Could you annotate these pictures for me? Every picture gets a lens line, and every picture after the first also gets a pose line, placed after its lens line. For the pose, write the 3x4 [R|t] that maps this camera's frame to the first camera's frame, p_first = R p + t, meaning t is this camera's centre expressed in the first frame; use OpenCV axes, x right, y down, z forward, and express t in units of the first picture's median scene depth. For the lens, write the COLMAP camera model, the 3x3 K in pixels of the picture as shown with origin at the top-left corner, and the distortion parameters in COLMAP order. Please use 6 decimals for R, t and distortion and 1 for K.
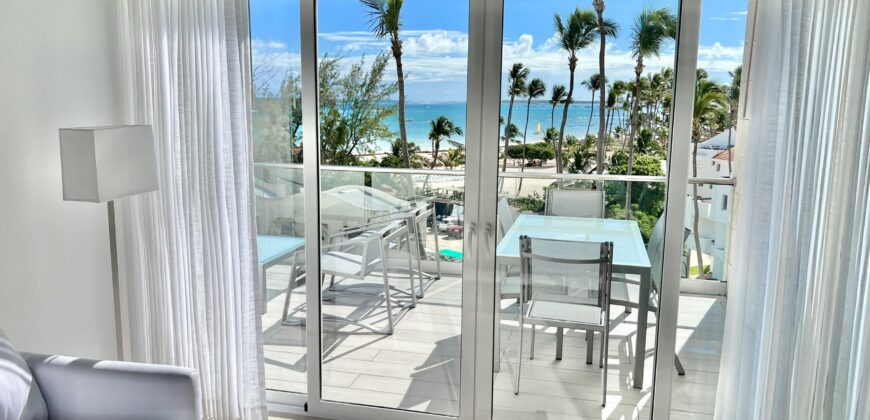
lens RADIAL K [[687.6, 0, 435.0], [0, 687.6, 210.0], [0, 0, 1]] dist [0.093839, -0.002214]
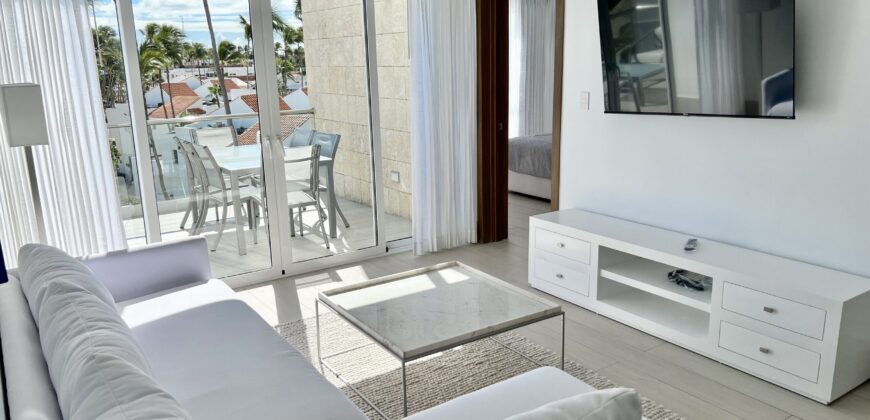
lens RADIAL K [[687.6, 0, 435.0], [0, 687.6, 210.0], [0, 0, 1]] dist [0.093839, -0.002214]
pose [[0.698398, -0.202149, 0.686568, -0.121714], [0.163346, 0.978986, 0.122086, 0.008278], [-0.696820, 0.026883, 0.716742, -0.055009]]
